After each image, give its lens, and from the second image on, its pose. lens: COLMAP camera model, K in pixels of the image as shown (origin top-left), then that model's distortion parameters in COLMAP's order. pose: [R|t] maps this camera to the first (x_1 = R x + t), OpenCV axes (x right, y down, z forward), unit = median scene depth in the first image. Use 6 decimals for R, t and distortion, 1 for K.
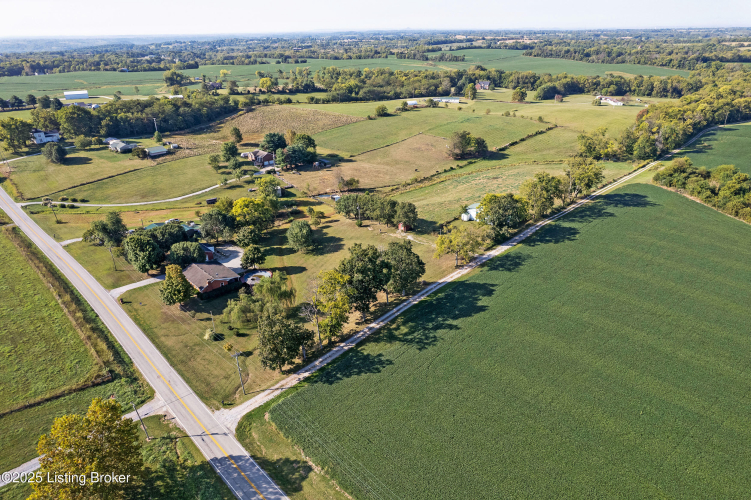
lens RADIAL K [[482.8, 0, 375.5], [0, 482.8, 250.0], [0, 0, 1]] dist [-0.081519, 0.078763]
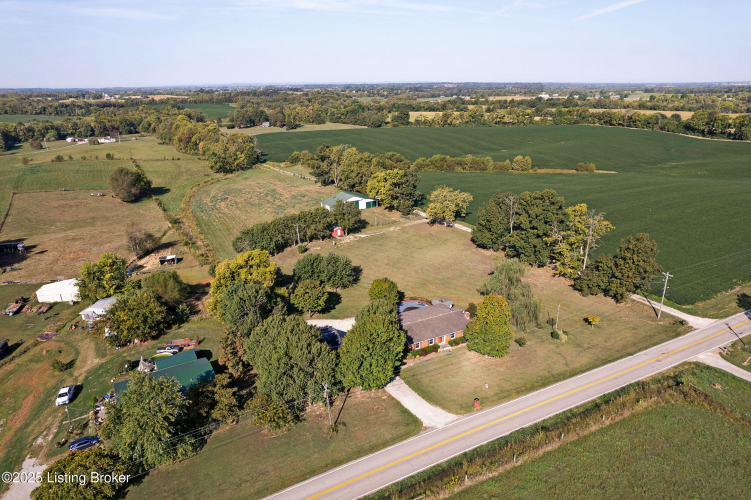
lens RADIAL K [[482.8, 0, 375.5], [0, 482.8, 250.0], [0, 0, 1]] dist [-0.081519, 0.078763]
pose [[0.282231, -0.308570, 0.908367, -0.339761], [0.409229, 0.895115, 0.176921, -0.067803], [-0.867685, 0.321797, 0.378905, 0.275990]]
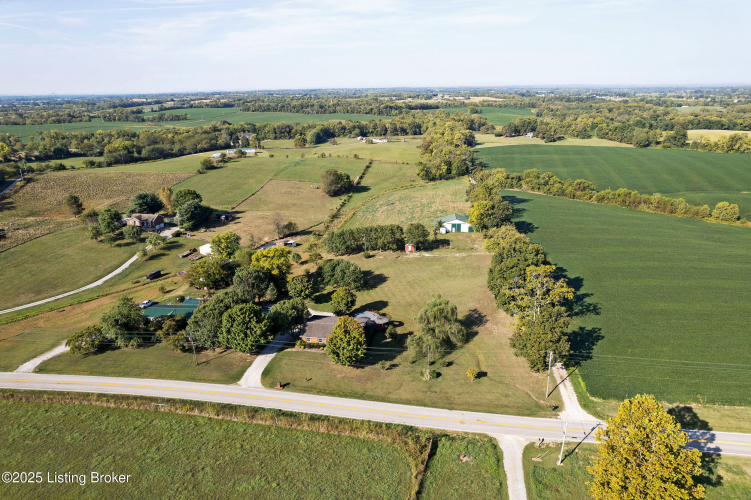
lens RADIAL K [[482.8, 0, 375.5], [0, 482.8, 250.0], [0, 0, 1]] dist [-0.081519, 0.078763]
pose [[0.806442, -0.191214, 0.559543, -0.264818], [0.254181, 0.966484, -0.036059, -0.011582], [-0.533894, 0.171305, 0.828017, 0.081814]]
